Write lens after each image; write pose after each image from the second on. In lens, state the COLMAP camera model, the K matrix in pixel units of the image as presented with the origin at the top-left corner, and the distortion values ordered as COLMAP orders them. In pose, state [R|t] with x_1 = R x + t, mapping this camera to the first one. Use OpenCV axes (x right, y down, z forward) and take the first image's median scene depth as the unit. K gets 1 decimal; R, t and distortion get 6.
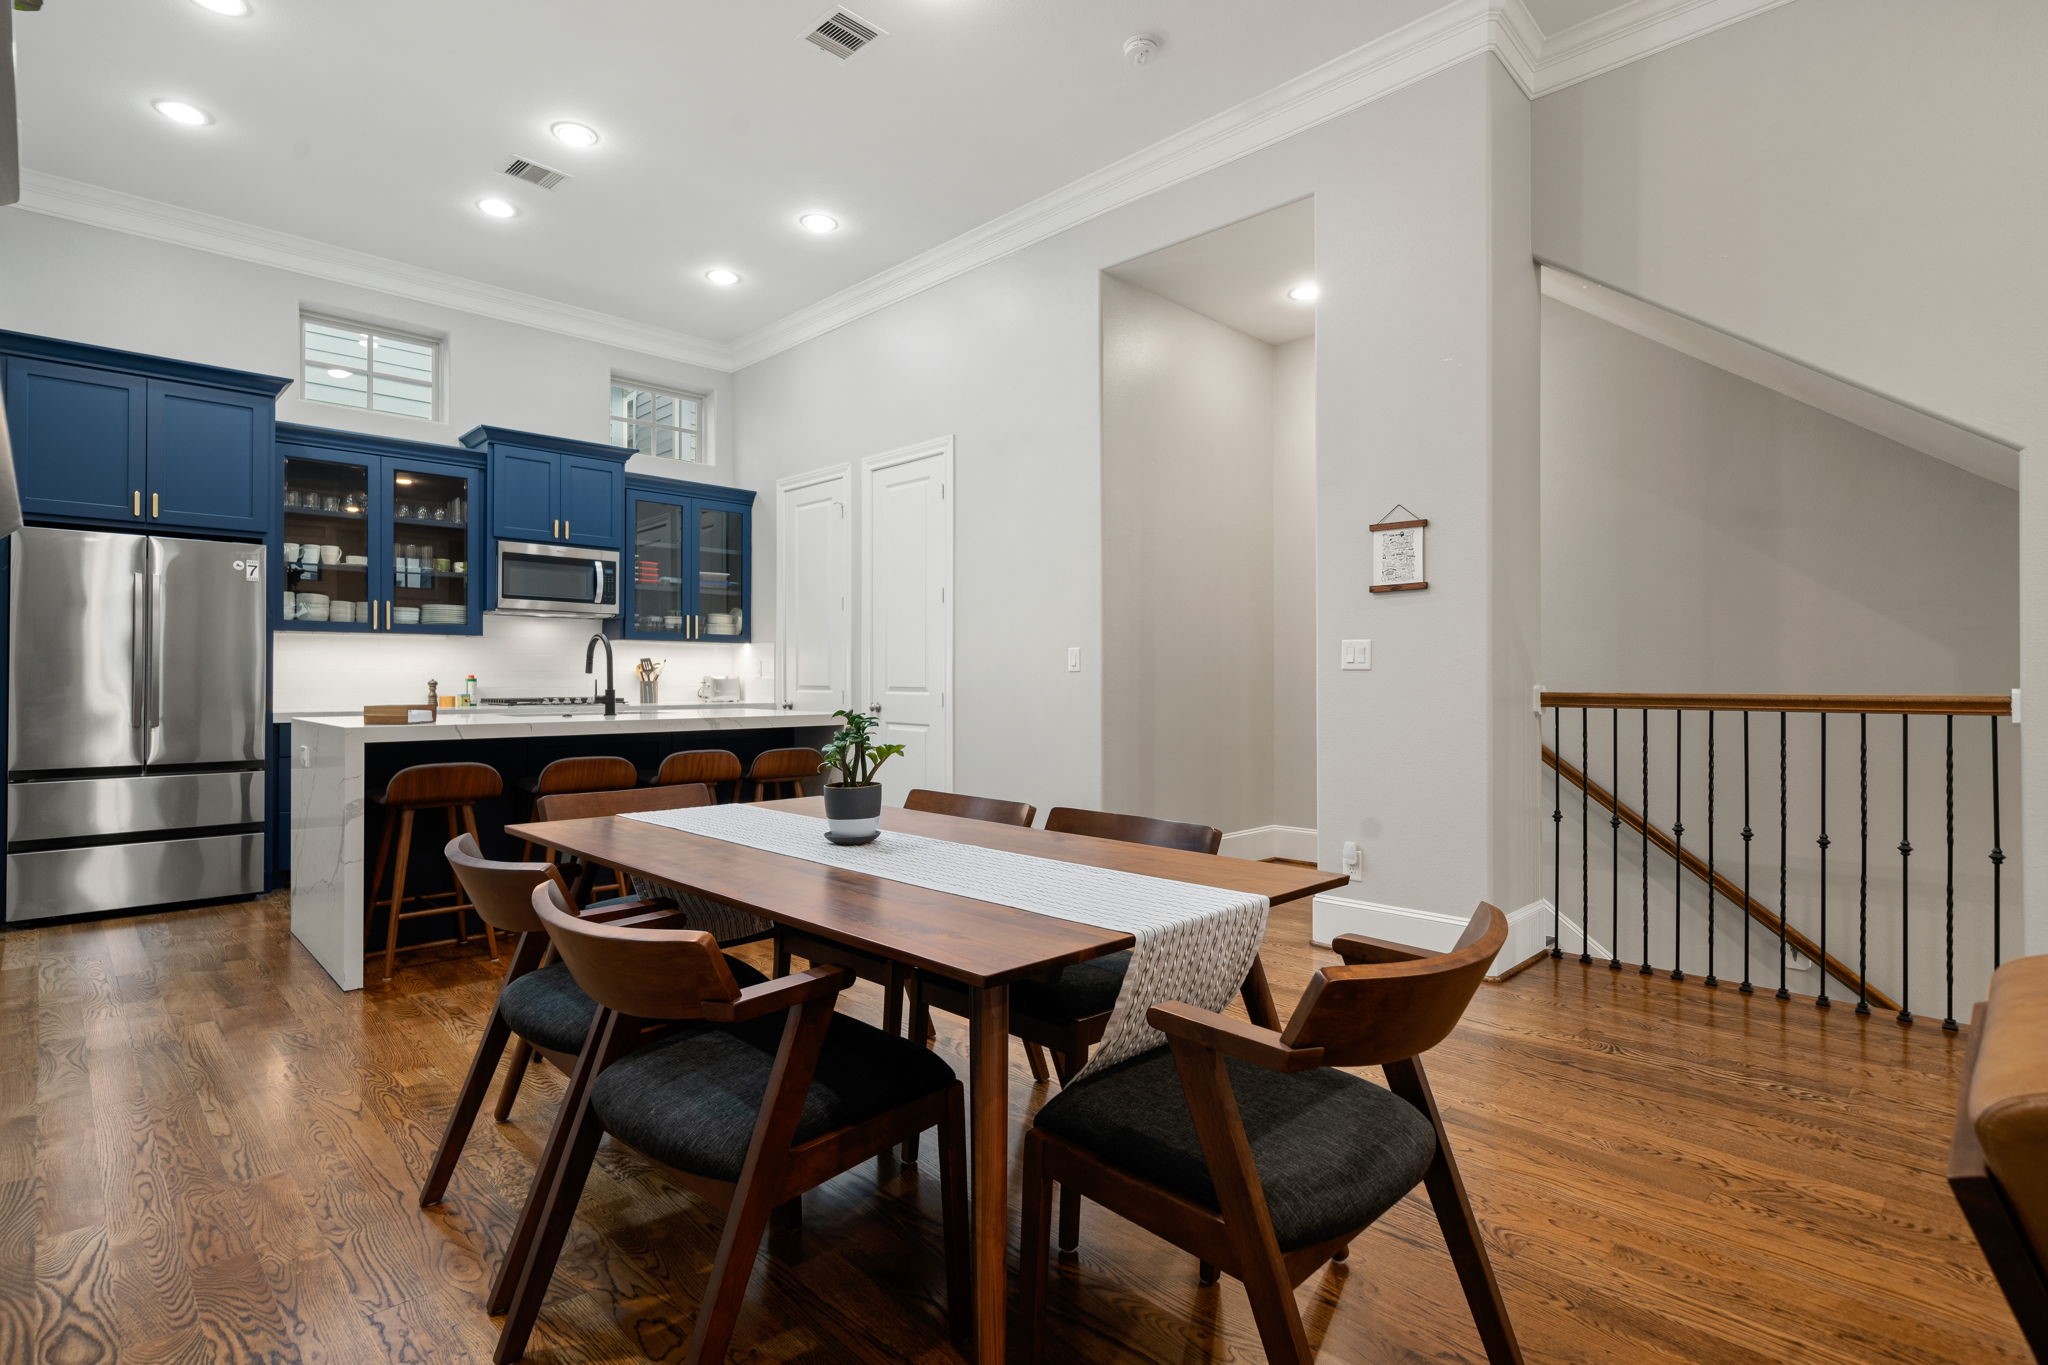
lens RADIAL K [[994.0, 0, 1031.5], [0, 994.0, 680.4], [0, 0, 1]] dist [-0.001176, -0.000454]
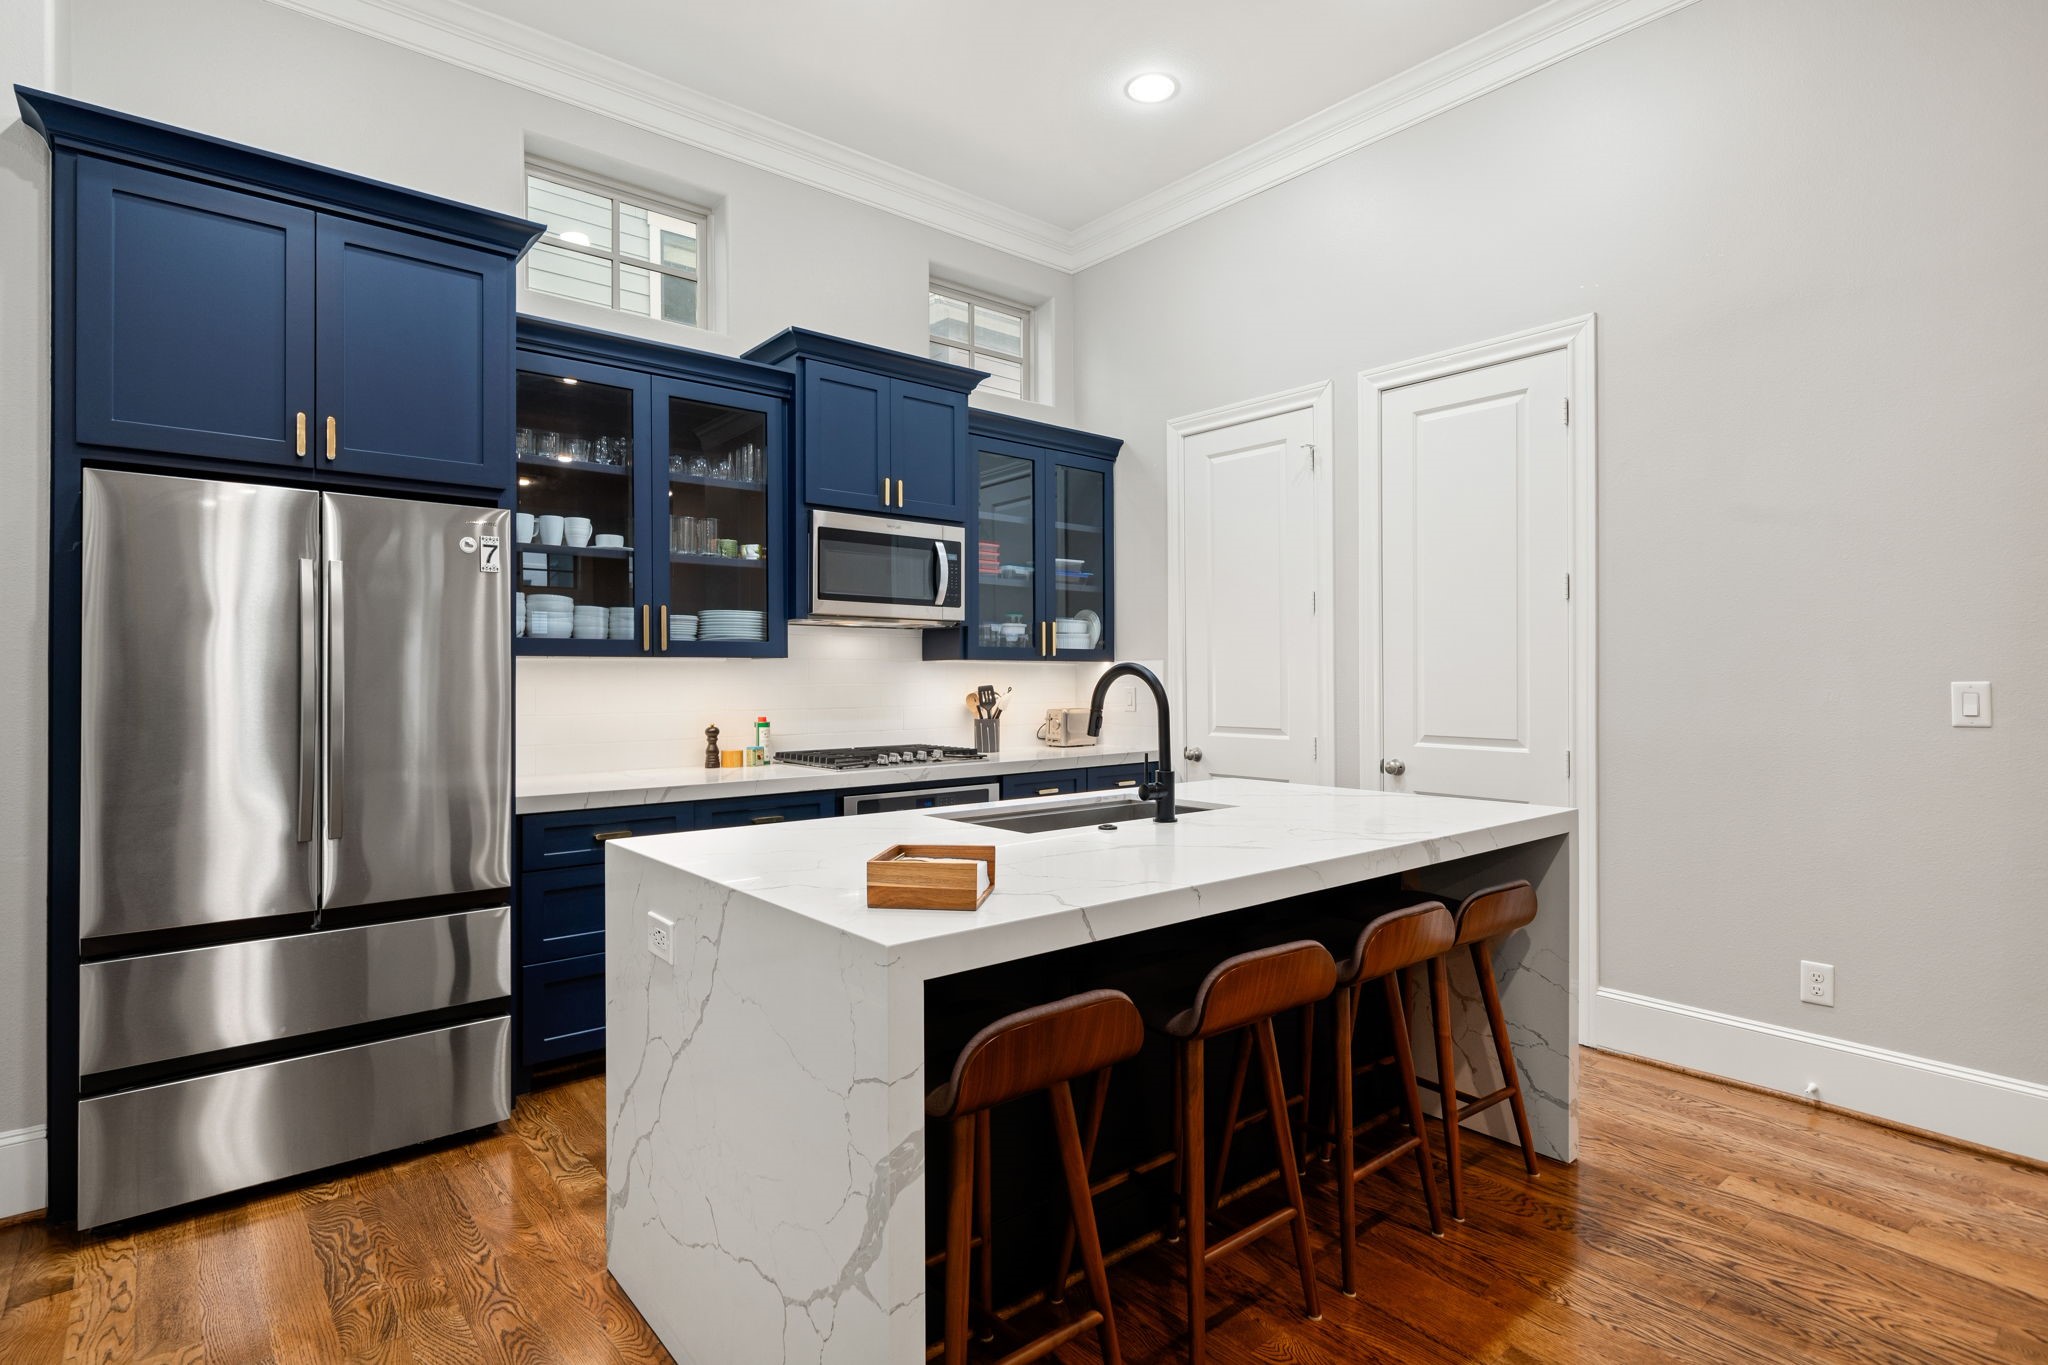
lens RADIAL K [[994.0, 0, 1016.8], [0, 994.0, 677.8], [0, 0, 1]] dist [-0.001176, -0.000454]
pose [[0.997674, -0.005127, -0.067966, -0.362017], [0.005192, 0.999986, 0.000778, -0.031714], [0.067961, -0.001130, 0.997687, 0.368773]]
